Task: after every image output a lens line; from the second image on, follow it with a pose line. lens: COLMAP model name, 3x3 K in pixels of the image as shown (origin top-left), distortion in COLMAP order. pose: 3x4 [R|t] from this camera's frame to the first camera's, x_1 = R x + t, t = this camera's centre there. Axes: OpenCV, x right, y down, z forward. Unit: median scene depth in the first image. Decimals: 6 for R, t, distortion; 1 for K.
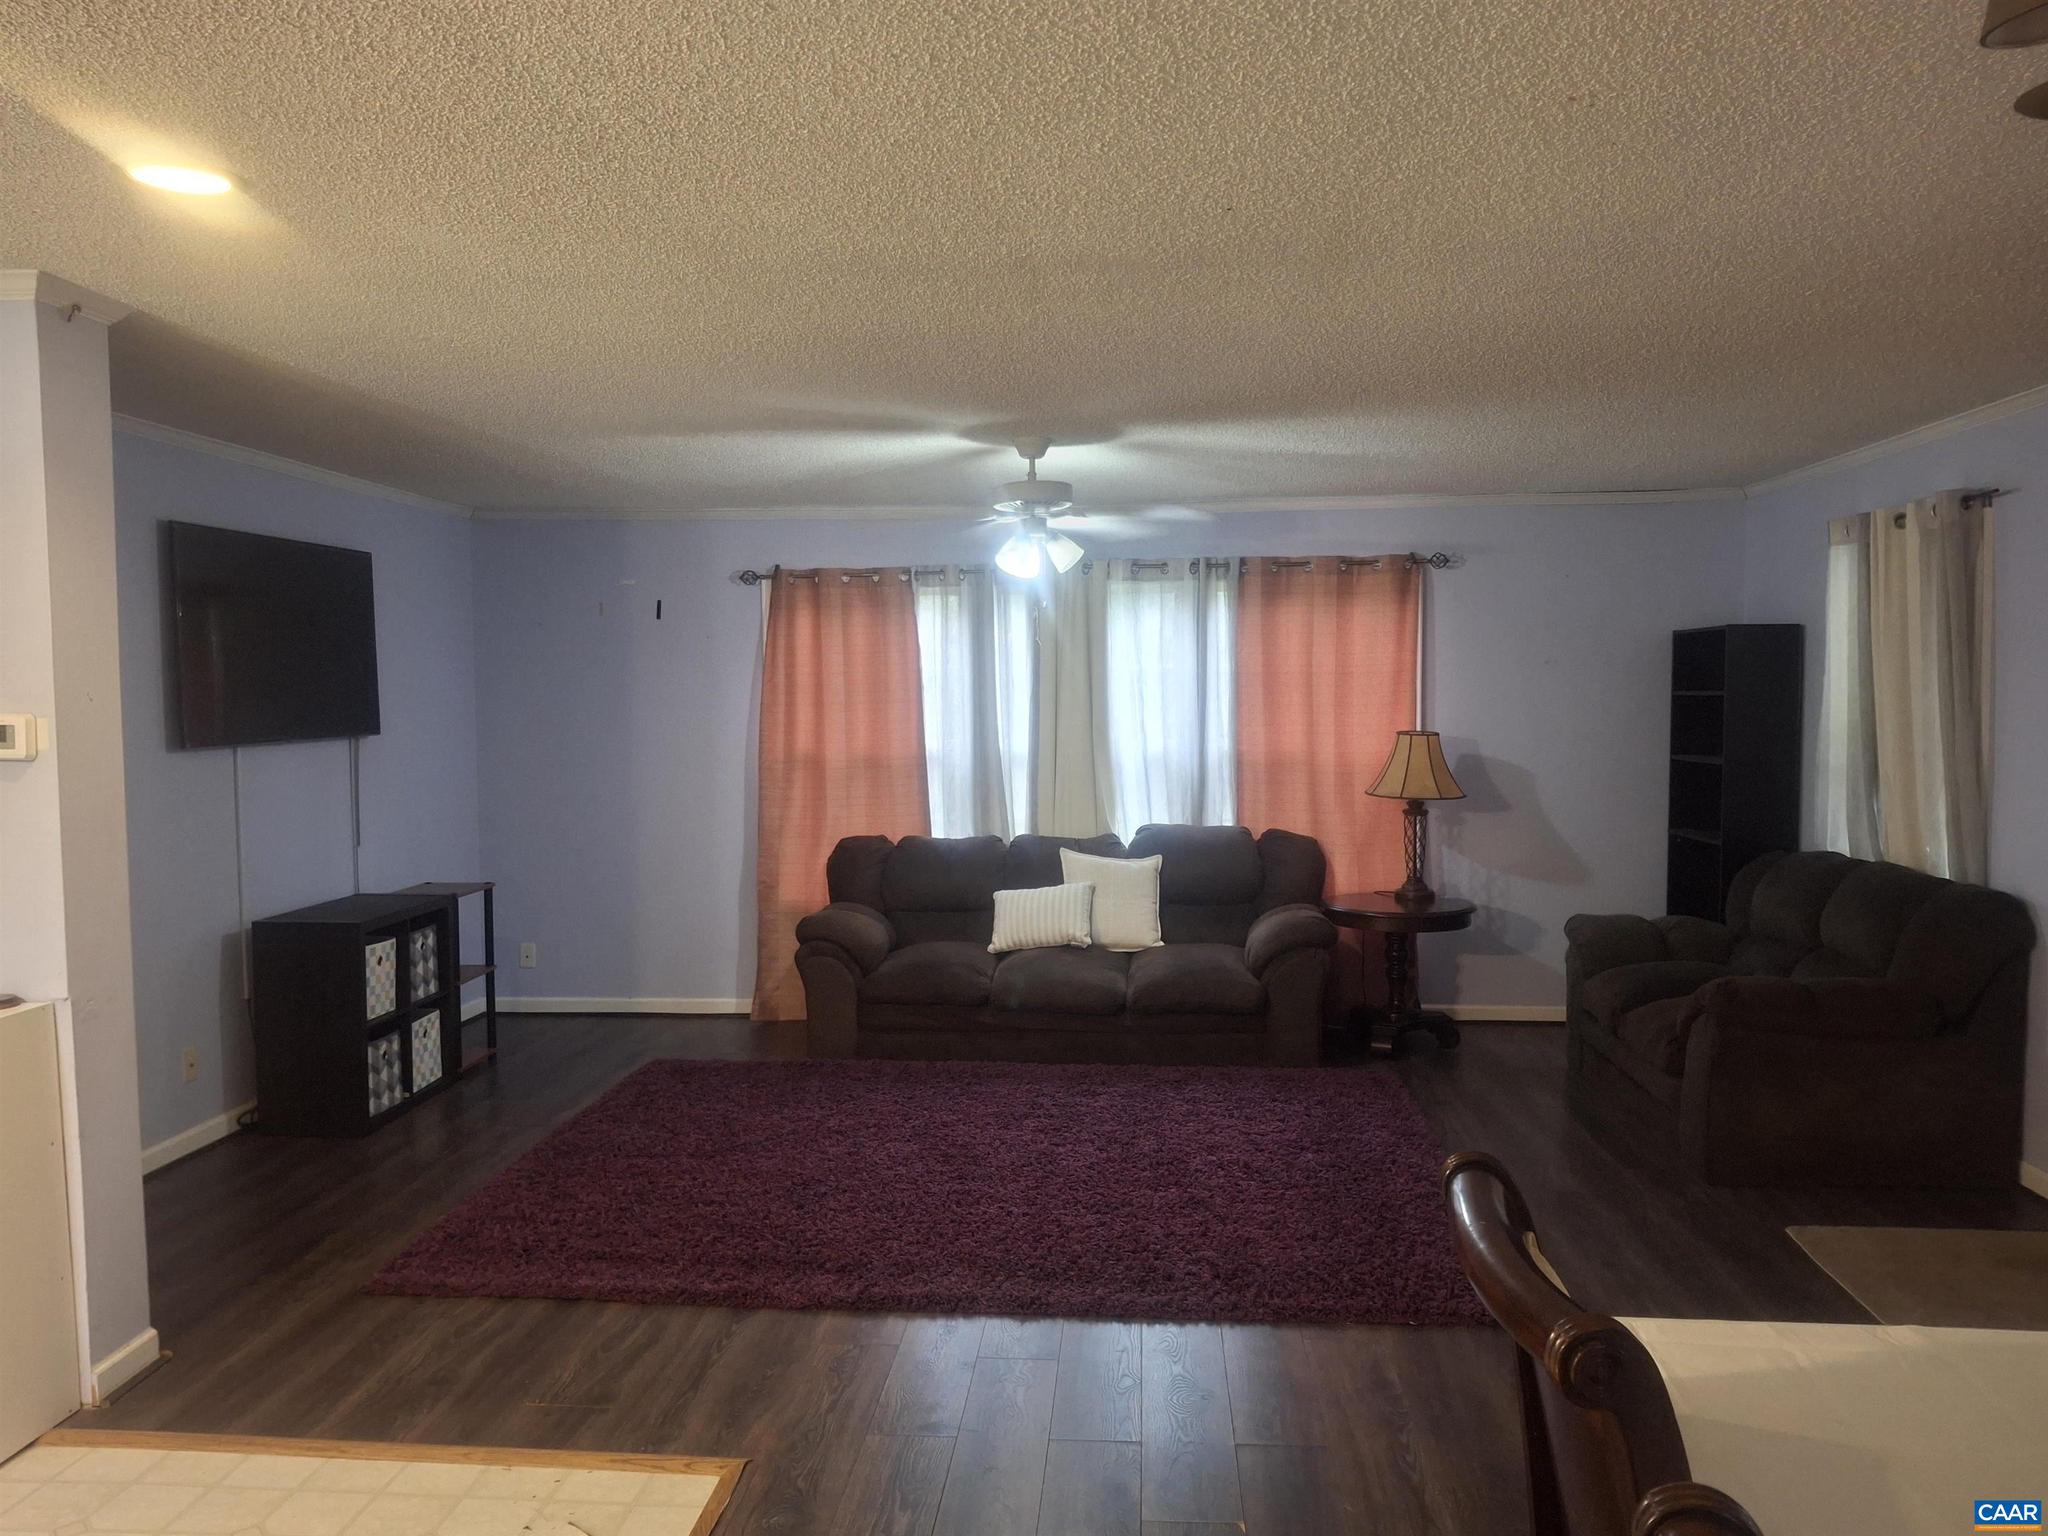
lens RADIAL K [[1510.0, 0, 1024.0], [0, 1510.0, 768.0], [0, 0, 1]] dist [0.125610, -0.223797]
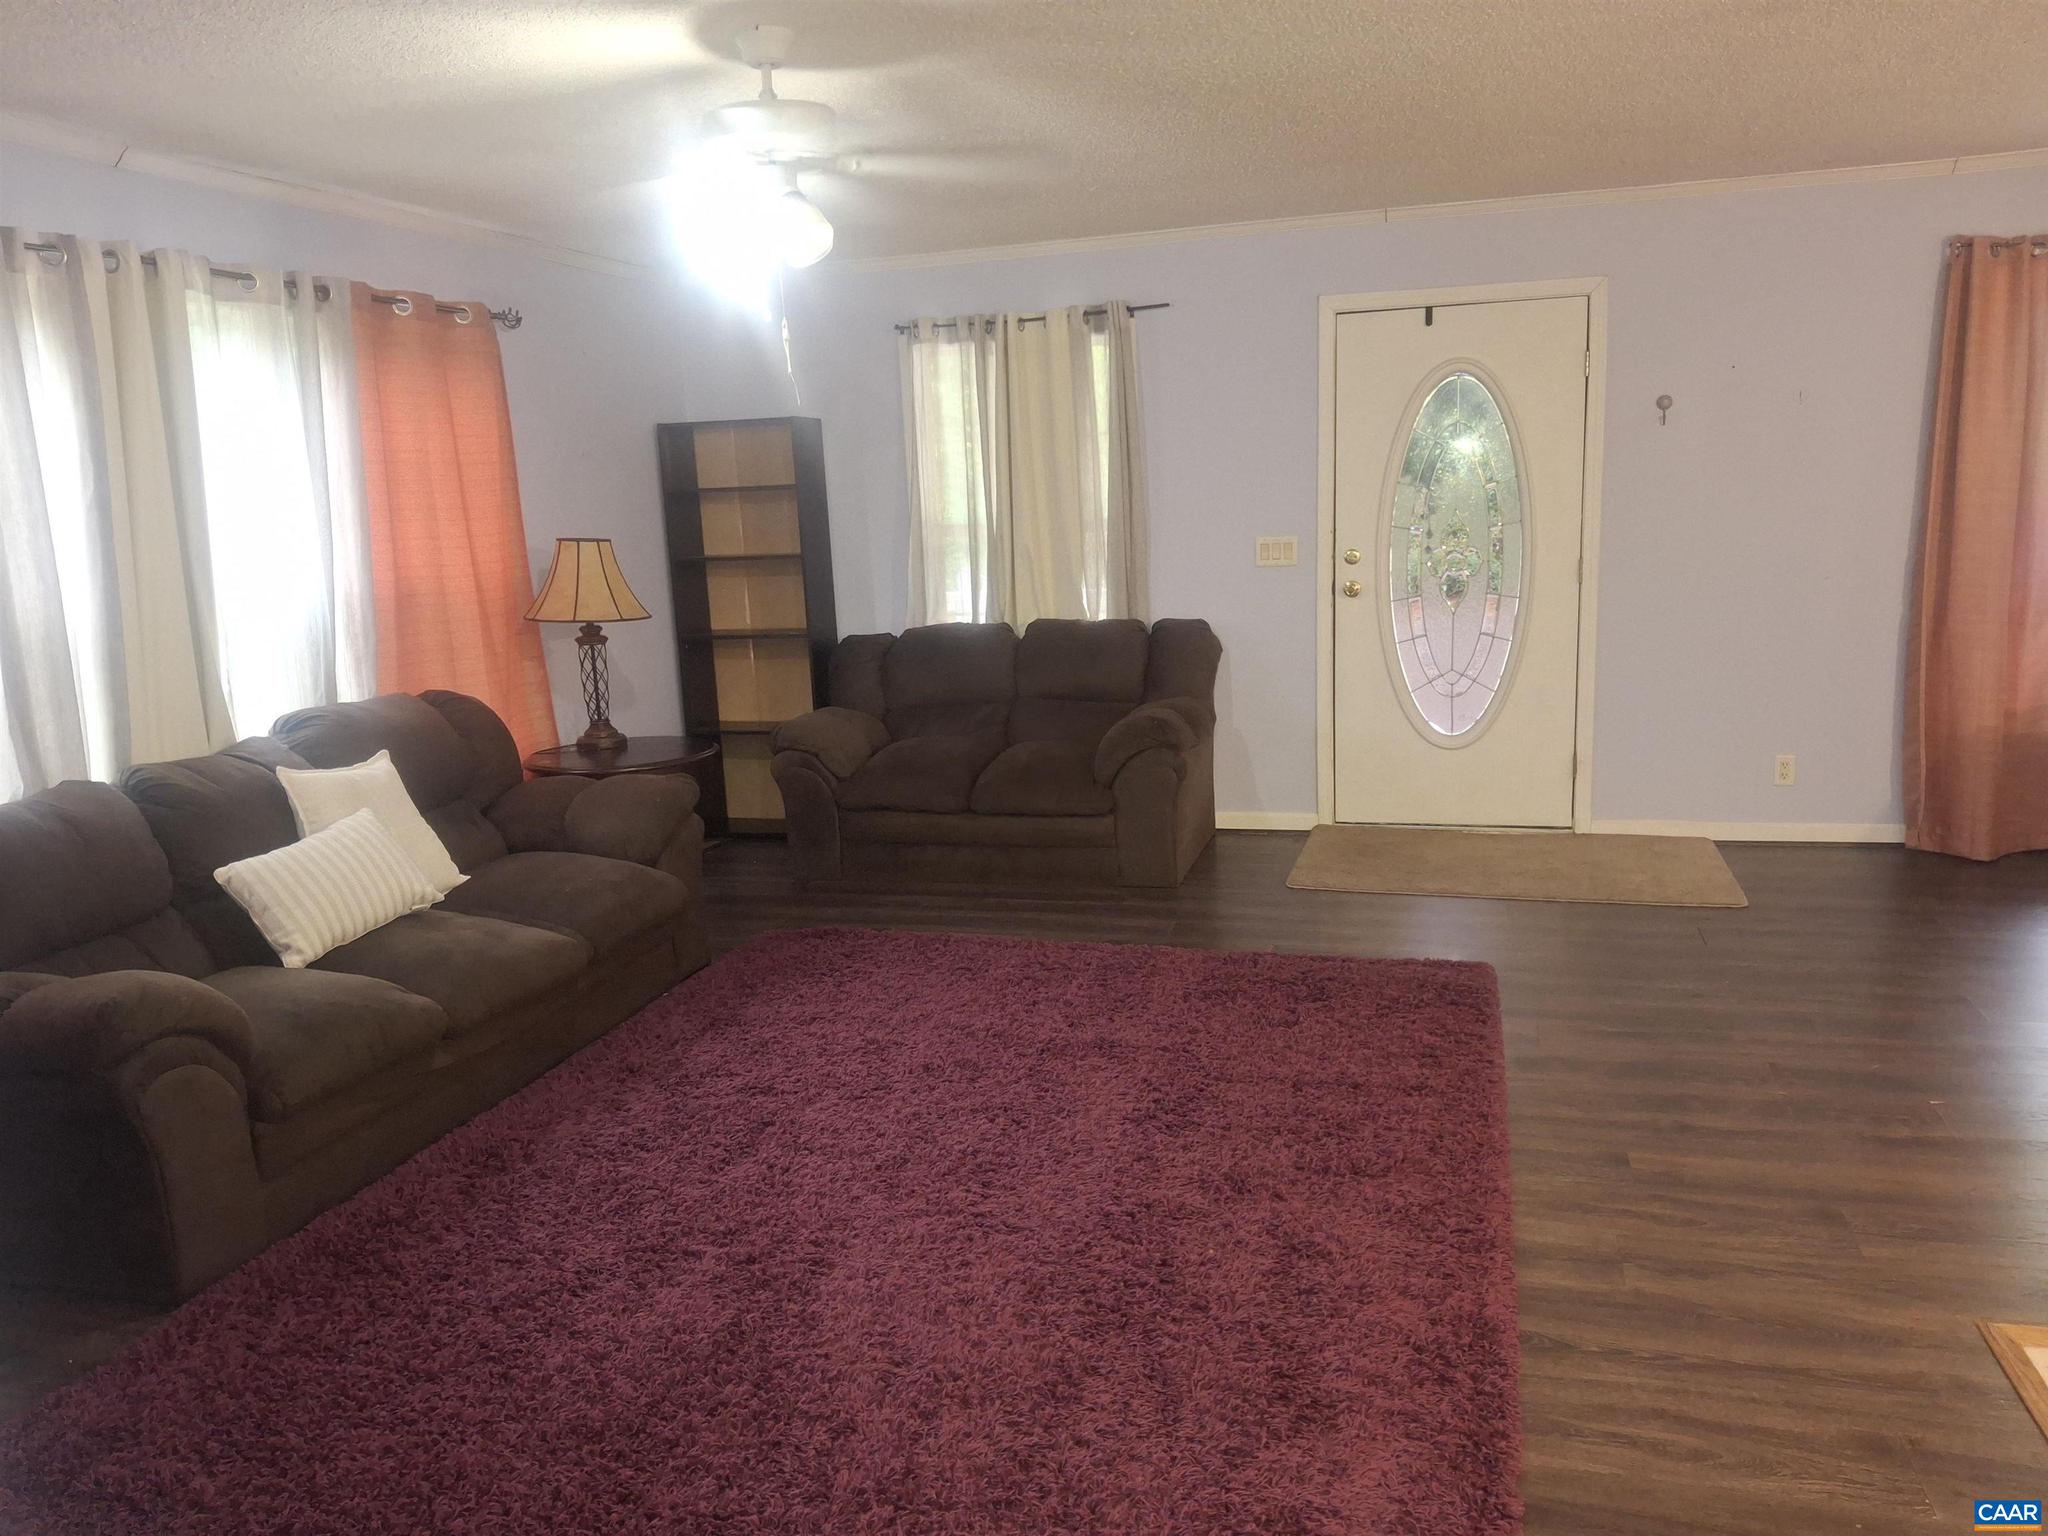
lens RADIAL K [[1511.6, 0, 1013.6], [0, 1511.6, 799.8], [0, 0, 1]] dist [-0.003655, -0.037549]
pose [[0.211481, -0.202830, 0.956104, -0.529808], [0.100419, 0.977562, 0.185170, -0.014374], [-0.972210, 0.056851, 0.227104, 0.688979]]
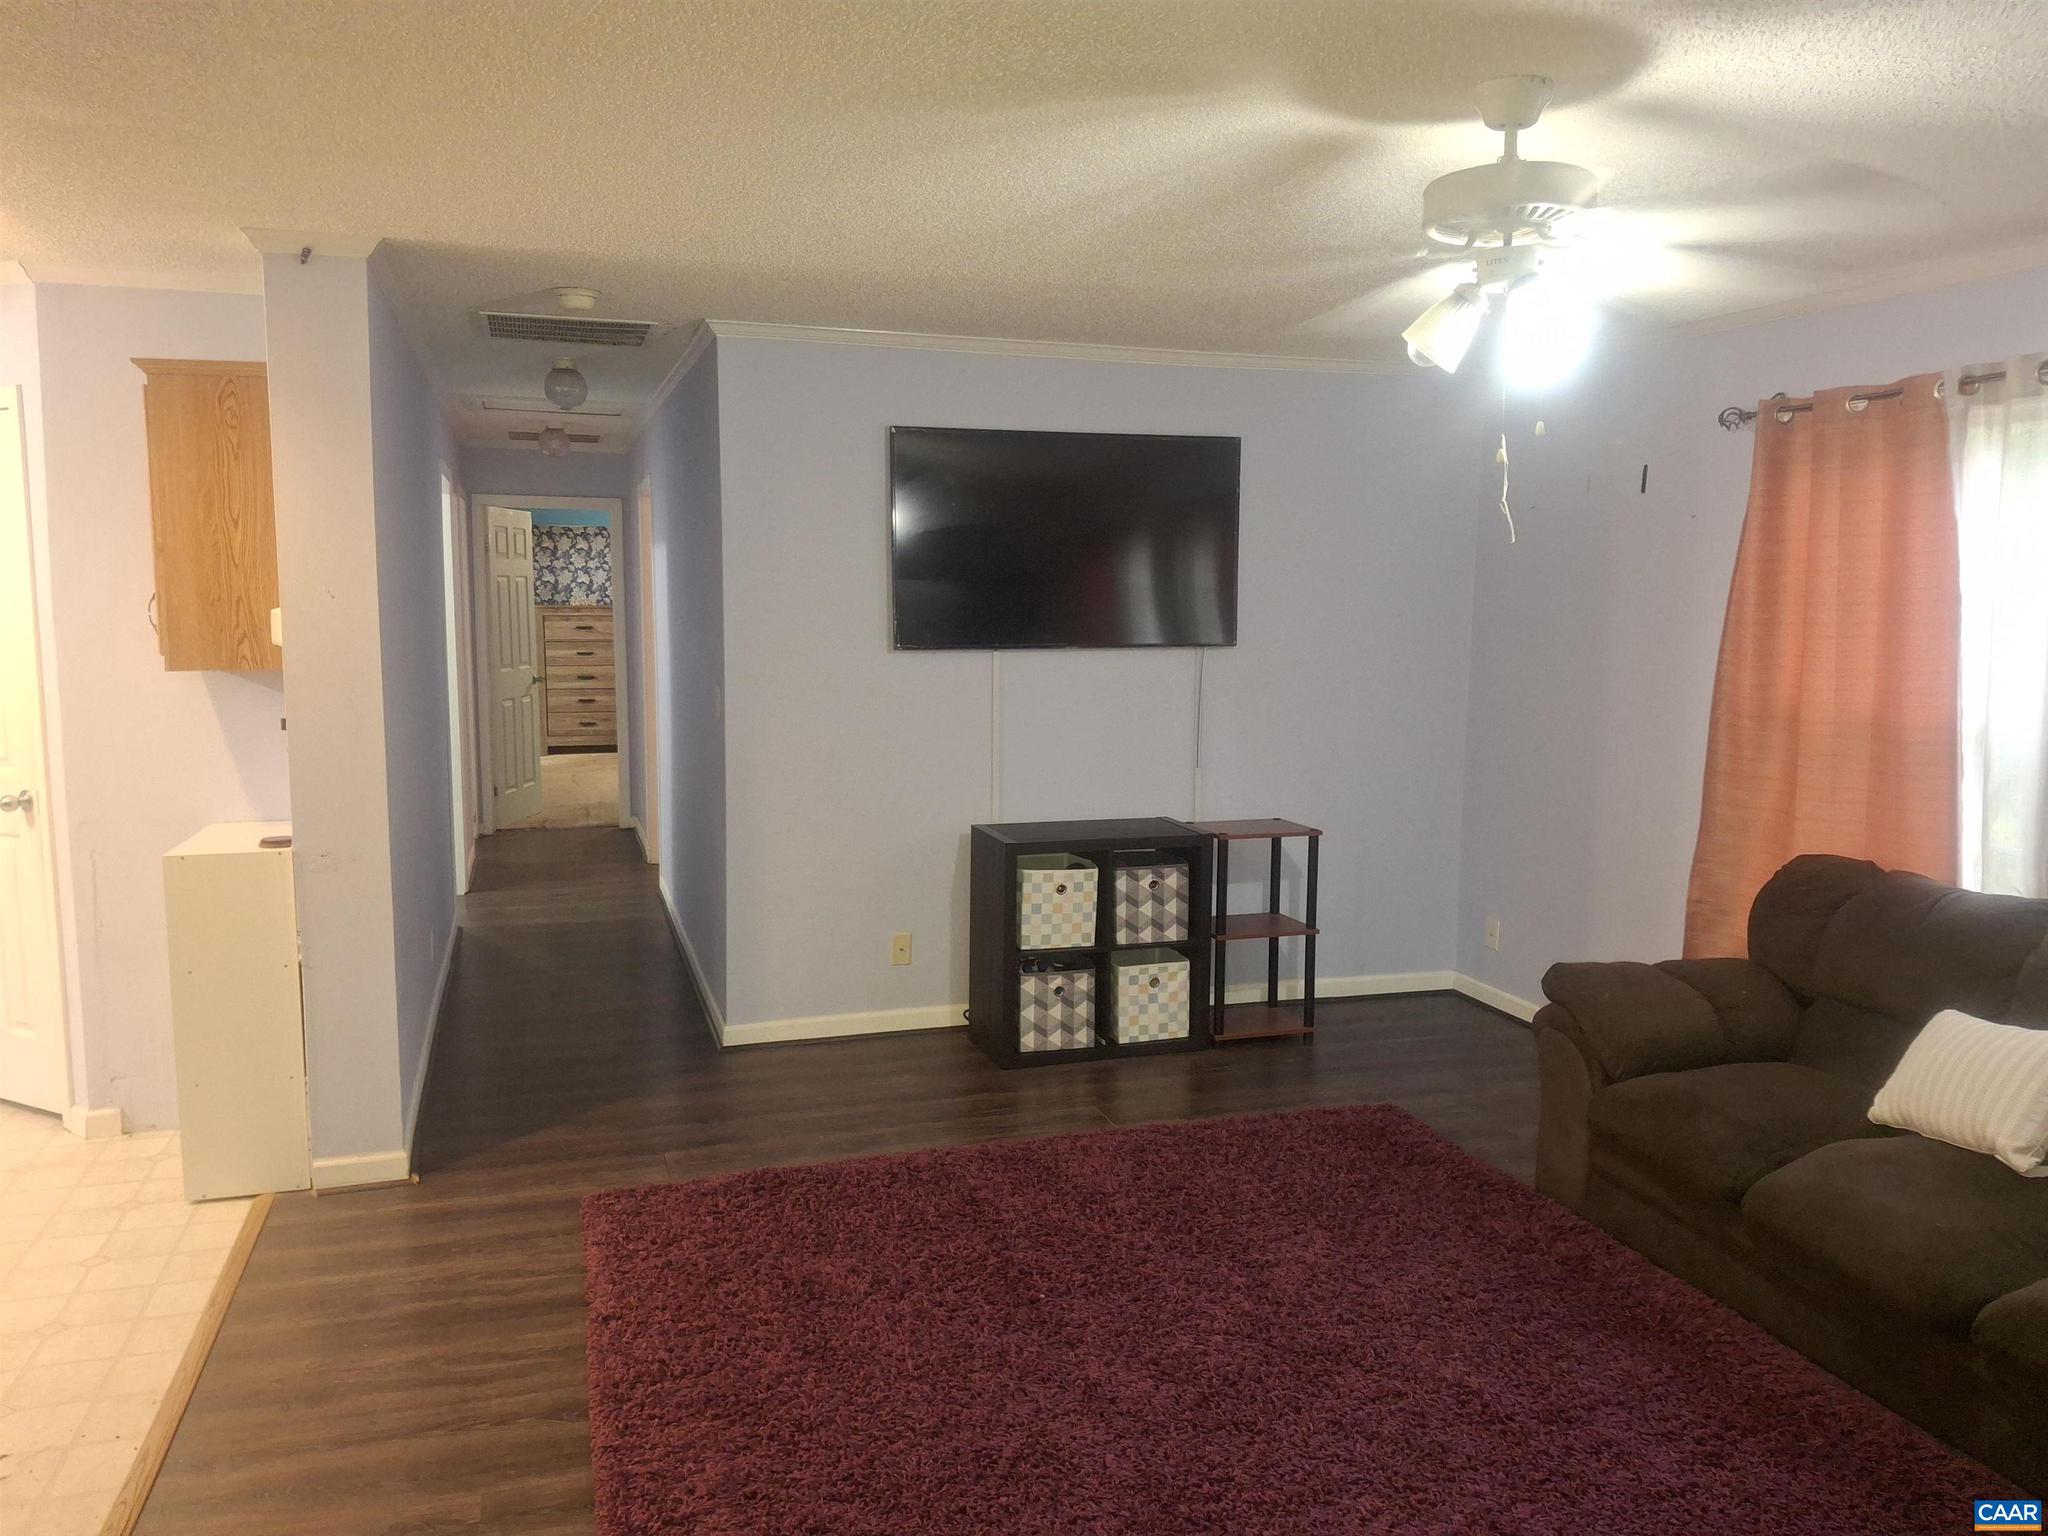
lens RADIAL K [[1510.0, 0, 1024.0], [0, 1510.0, 768.0], [0, 0, 1]] dist [0.125610, -0.223797]
pose [[0.383716, 0.119614, -0.915672, 0.369358], [-0.059509, 0.992717, 0.104741, -0.037807], [0.921532, 0.014300, 0.388039, 0.588022]]
